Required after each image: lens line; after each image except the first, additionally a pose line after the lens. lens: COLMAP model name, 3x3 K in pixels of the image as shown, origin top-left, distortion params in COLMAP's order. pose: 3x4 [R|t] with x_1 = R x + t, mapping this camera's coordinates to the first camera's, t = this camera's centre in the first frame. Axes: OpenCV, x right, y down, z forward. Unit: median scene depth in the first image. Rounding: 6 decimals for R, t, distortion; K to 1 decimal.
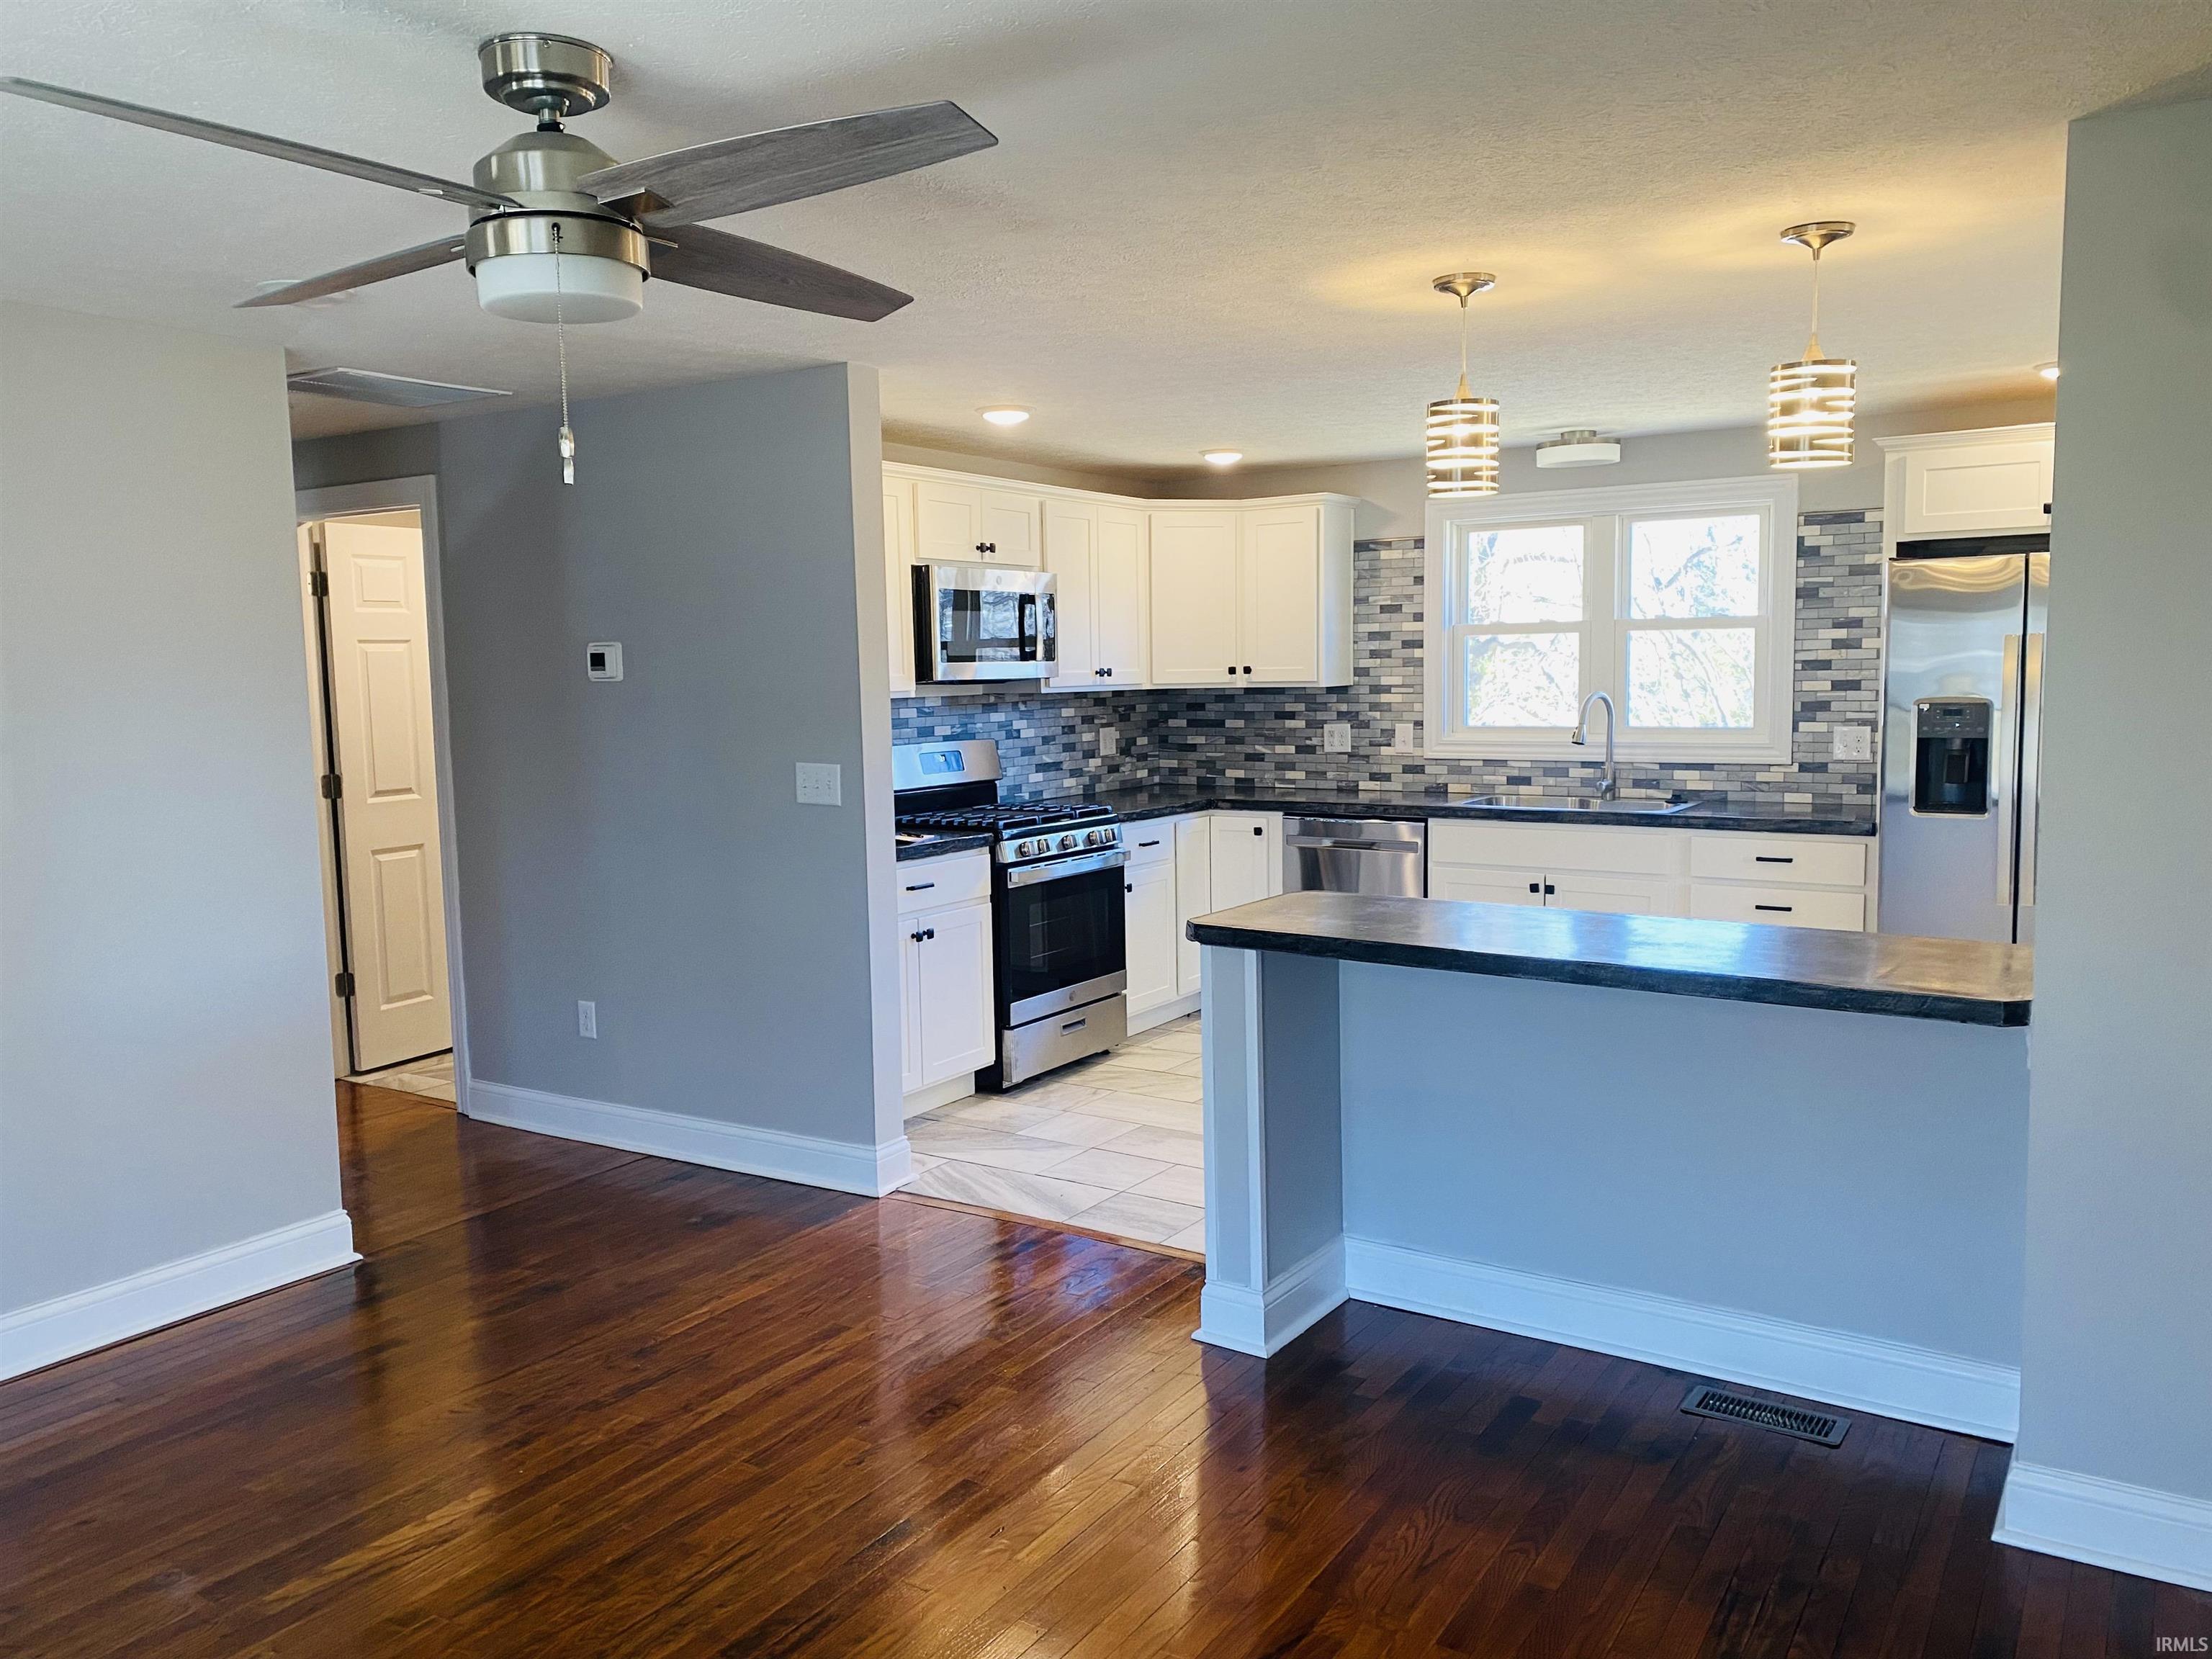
lens RADIAL K [[1665.8, 0, 1105.3], [0, 1665.8, 813.4], [0, 0, 1]] dist [0.060618, -0.035049]
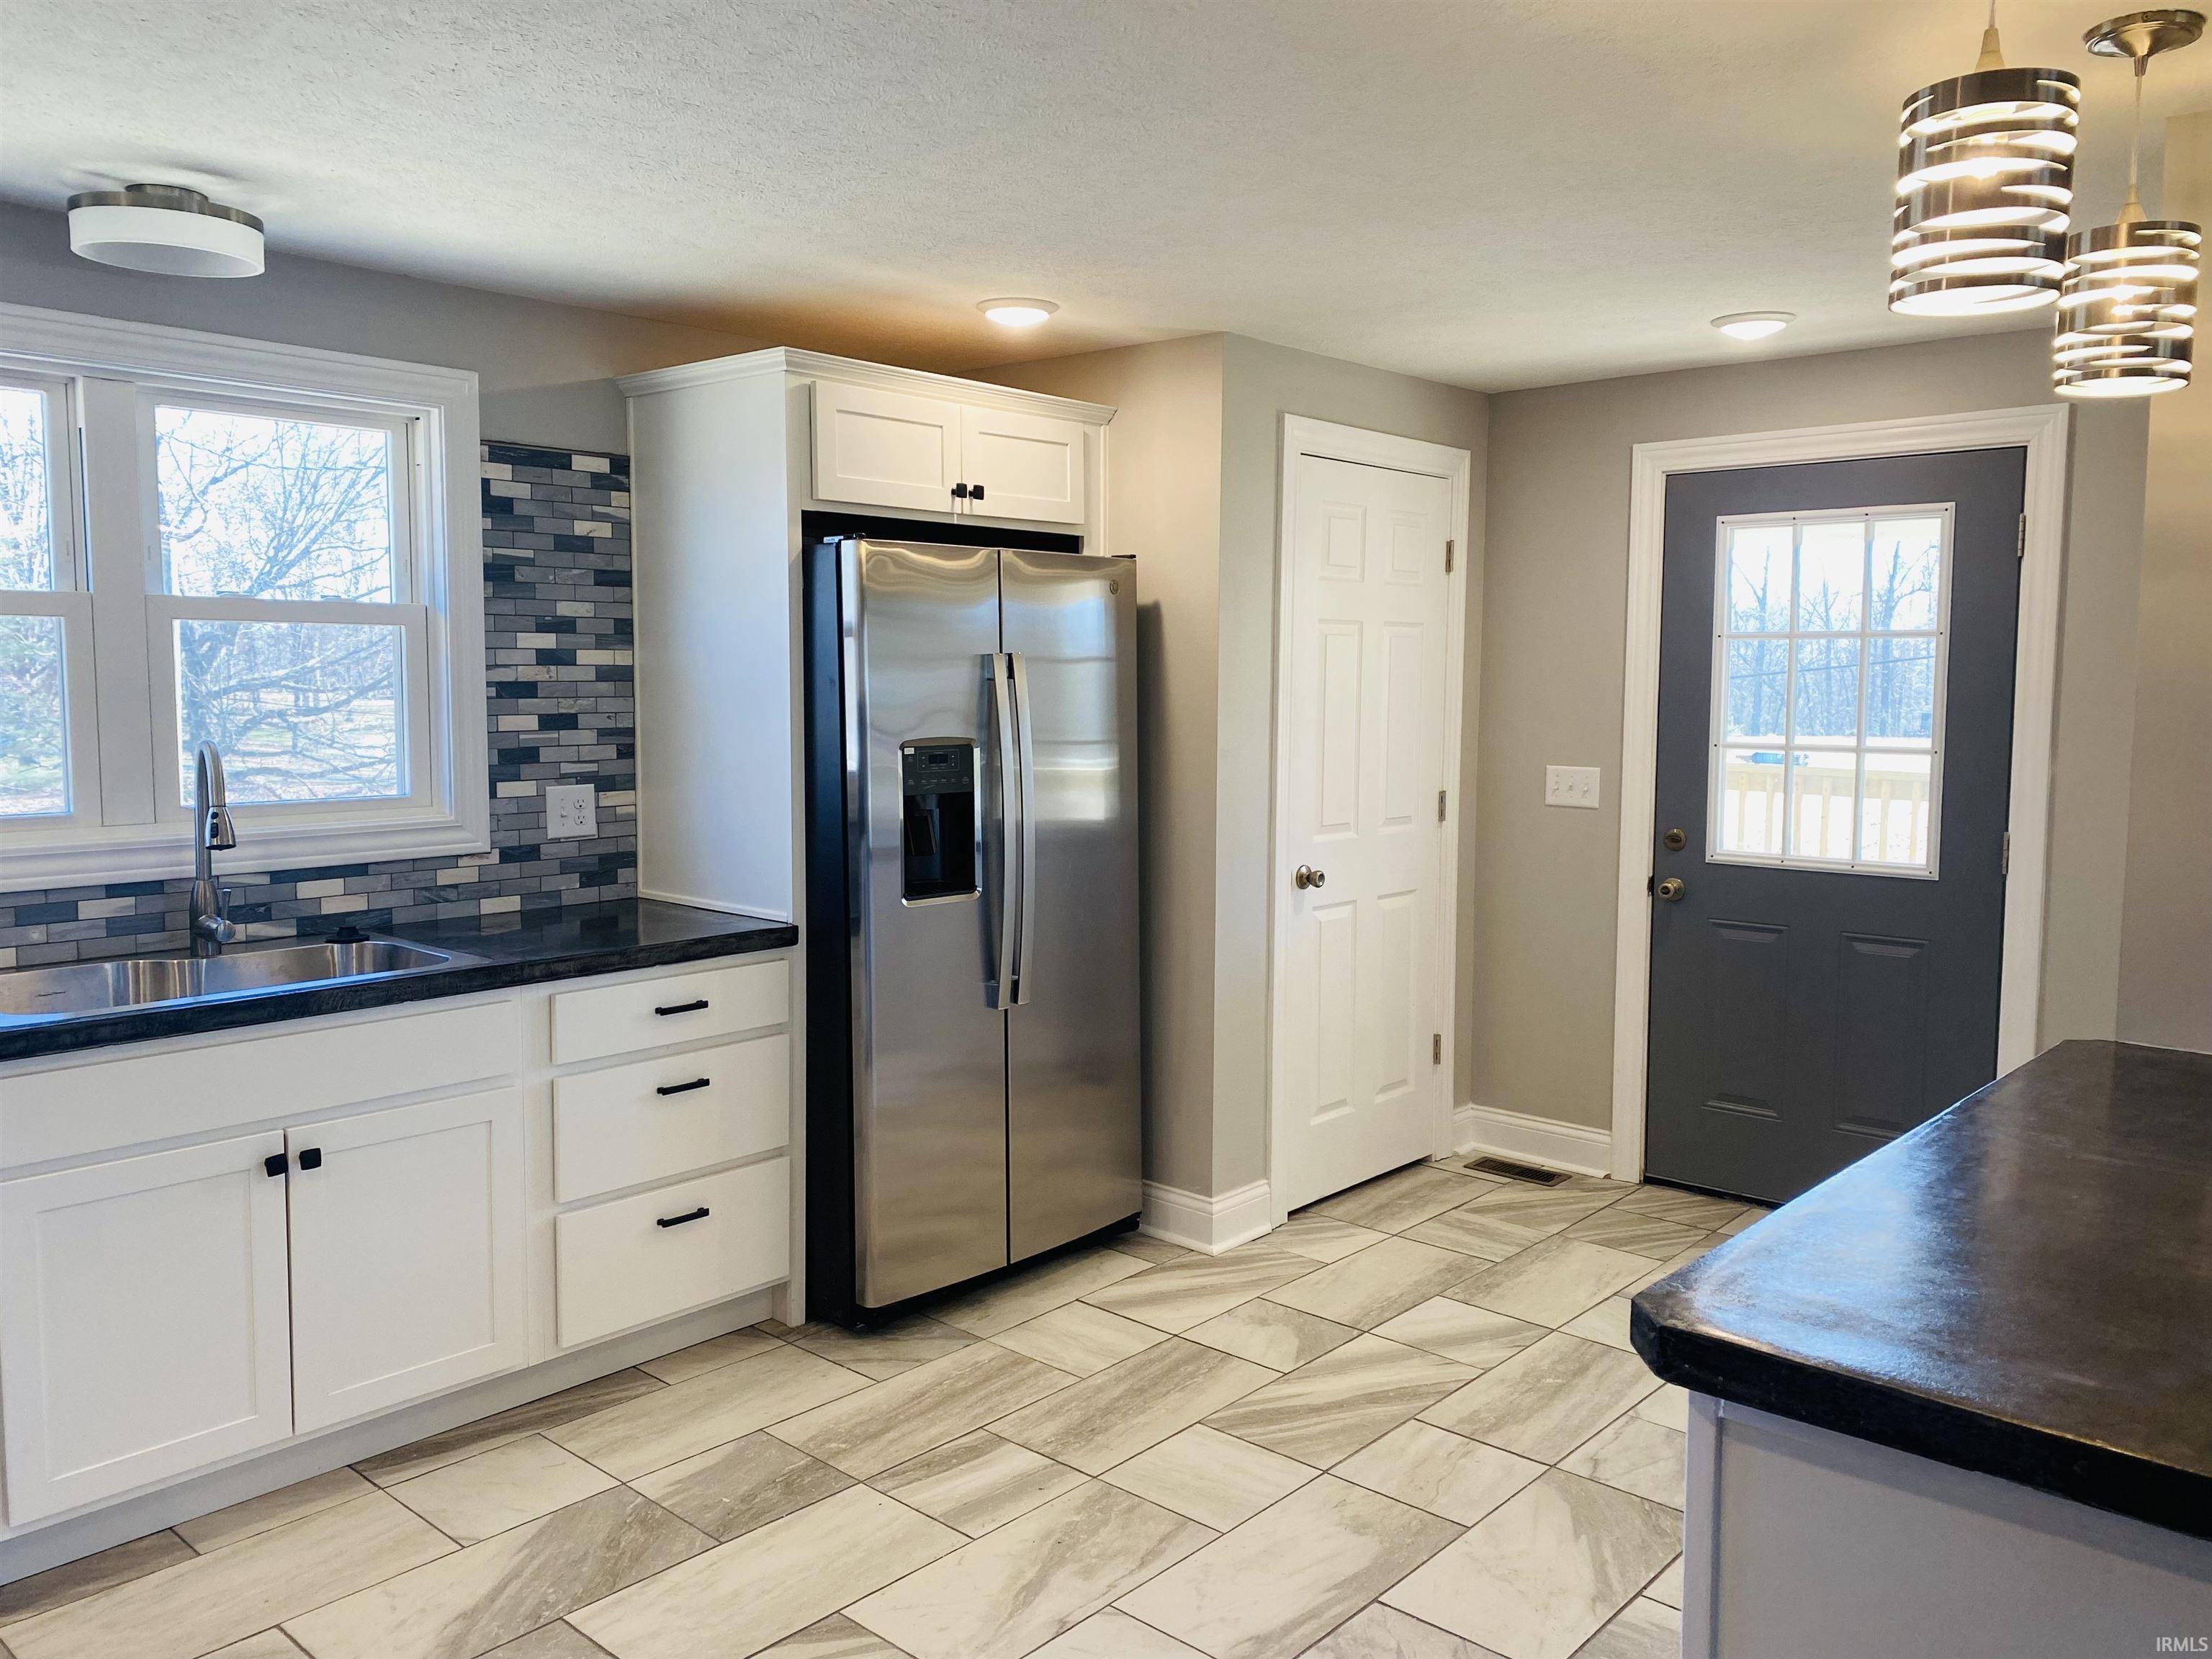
lens RADIAL K [[1701.7, 0, 1104.2], [0, 1701.7, 803.6], [0, 0, 1]] dist [0.006293, 0.002812]
pose [[0.144274, -0.062640, 0.987553, -0.153481], [0.079699, 0.995488, 0.051500, -0.055253], [-0.986323, 0.071277, 0.148615, 0.625726]]
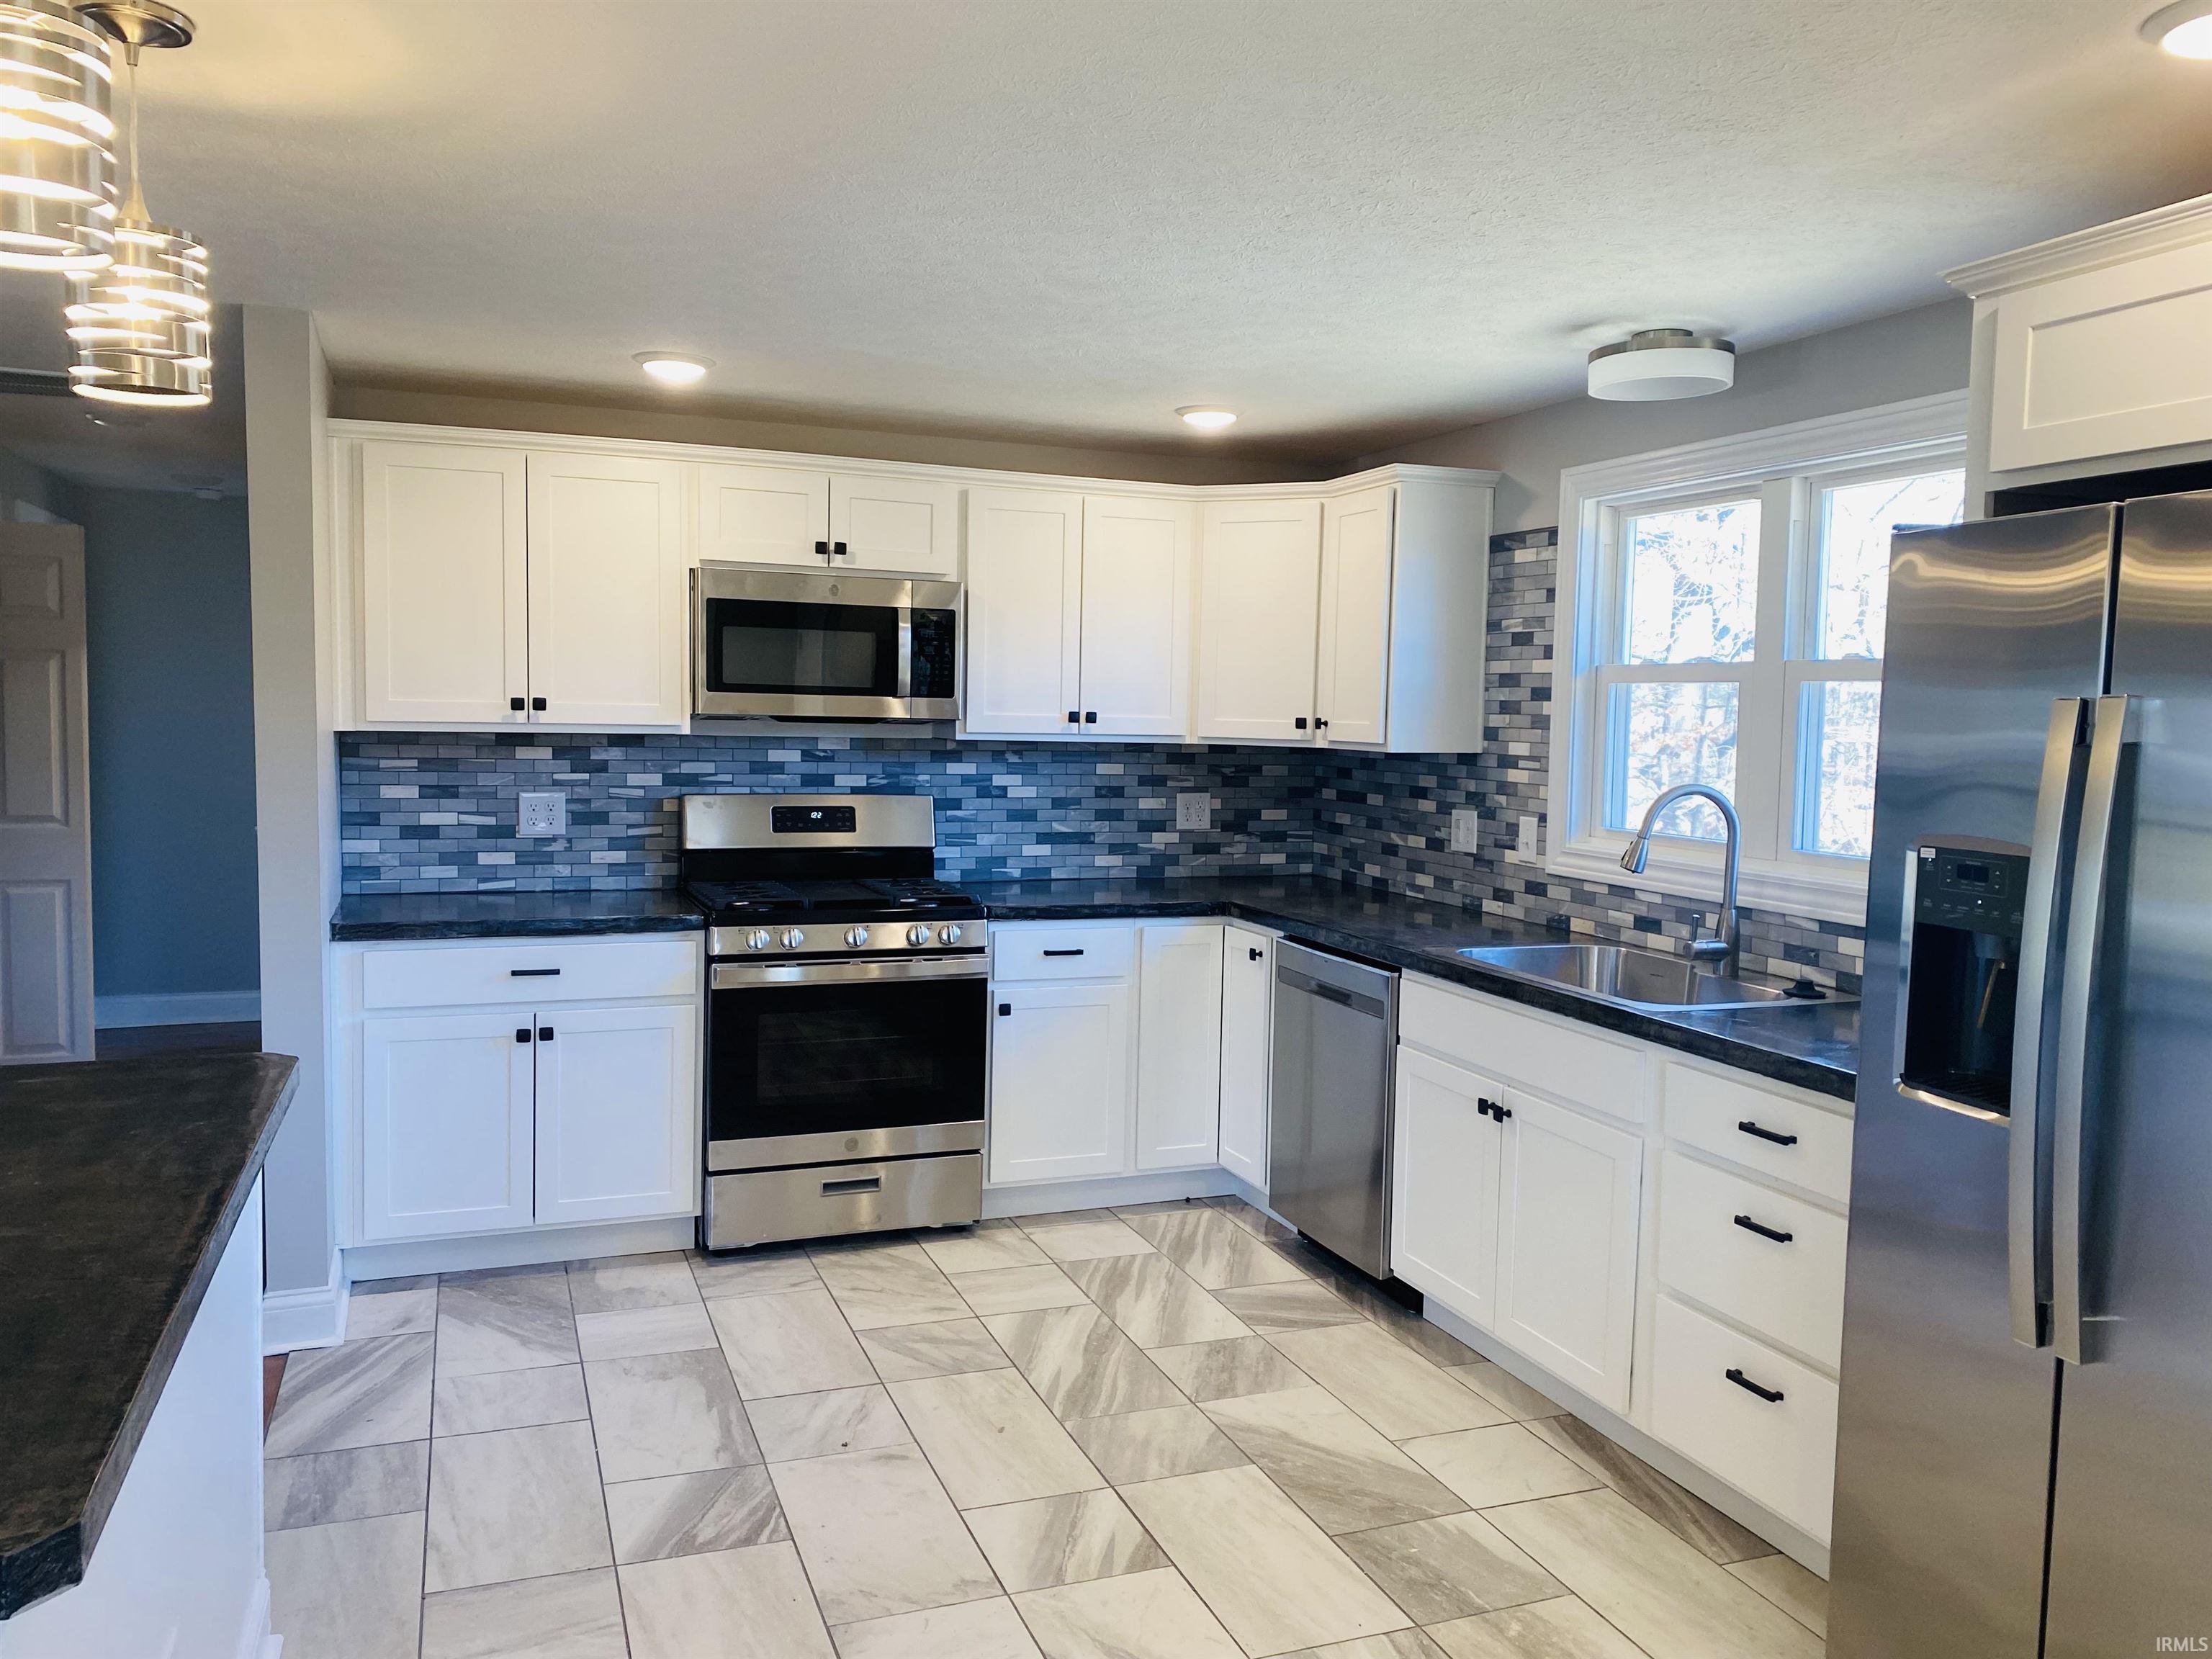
lens RADIAL K [[1700.1, 0, 1113.9], [0, 1700.1, 790.1], [0, 0, 1]] dist [0.049343, -0.034263]
pose [[0.811792, 0.064606, -0.580362, 0.443204], [-0.088073, 0.996038, -0.012314, -0.043003], [0.577267, 0.061110, 0.814266, 0.382943]]
